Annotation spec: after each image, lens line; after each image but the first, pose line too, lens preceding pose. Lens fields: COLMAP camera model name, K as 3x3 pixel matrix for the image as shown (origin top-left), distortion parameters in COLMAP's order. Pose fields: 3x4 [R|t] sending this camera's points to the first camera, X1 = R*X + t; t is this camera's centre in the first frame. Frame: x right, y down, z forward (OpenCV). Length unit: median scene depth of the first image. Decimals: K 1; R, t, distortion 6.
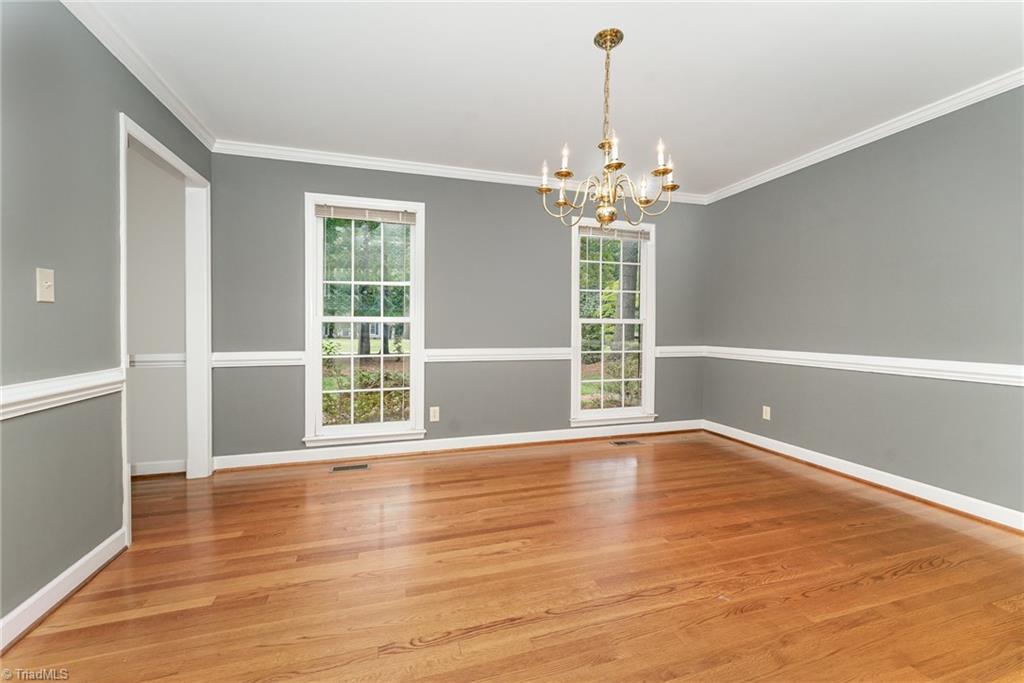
lens RADIAL K [[416.4, 0, 507.8], [0, 416.4, 336.4], [0, 0, 1]] dist [-0.001178, 0.000330]
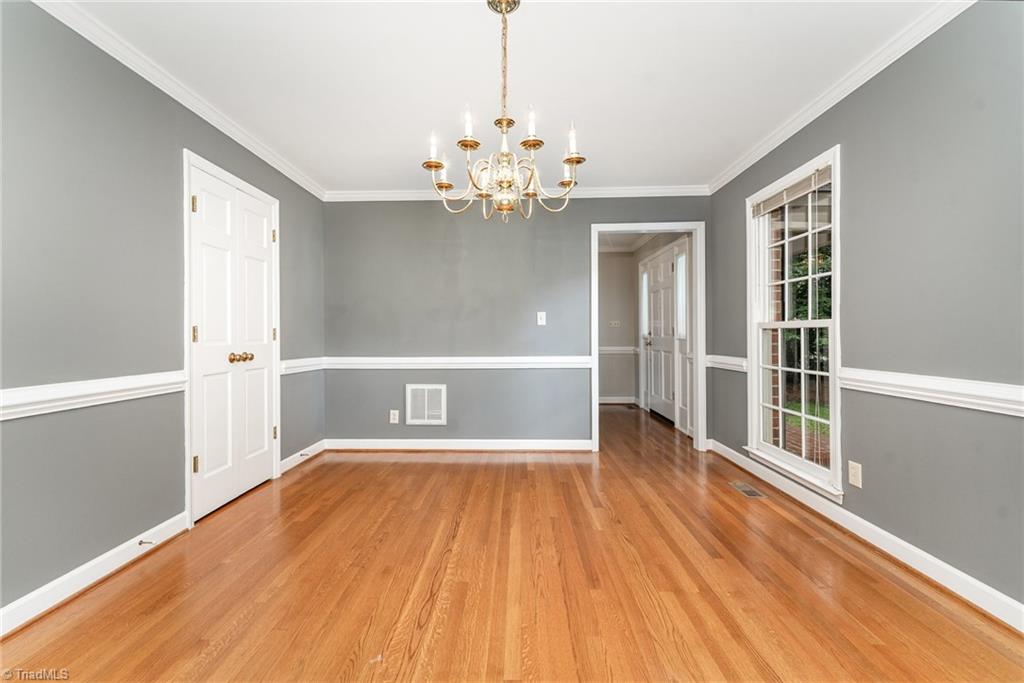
lens RADIAL K [[416.4, 0, 506.3], [0, 416.4, 337.2], [0, 0, 1]] dist [-0.001178, 0.000330]
pose [[-0.320762, -0.000355, -0.947160, 0.664650], [-0.018462, 0.999812, 0.005878, -0.011008], [0.946980, 0.019372, -0.320708, 0.816541]]
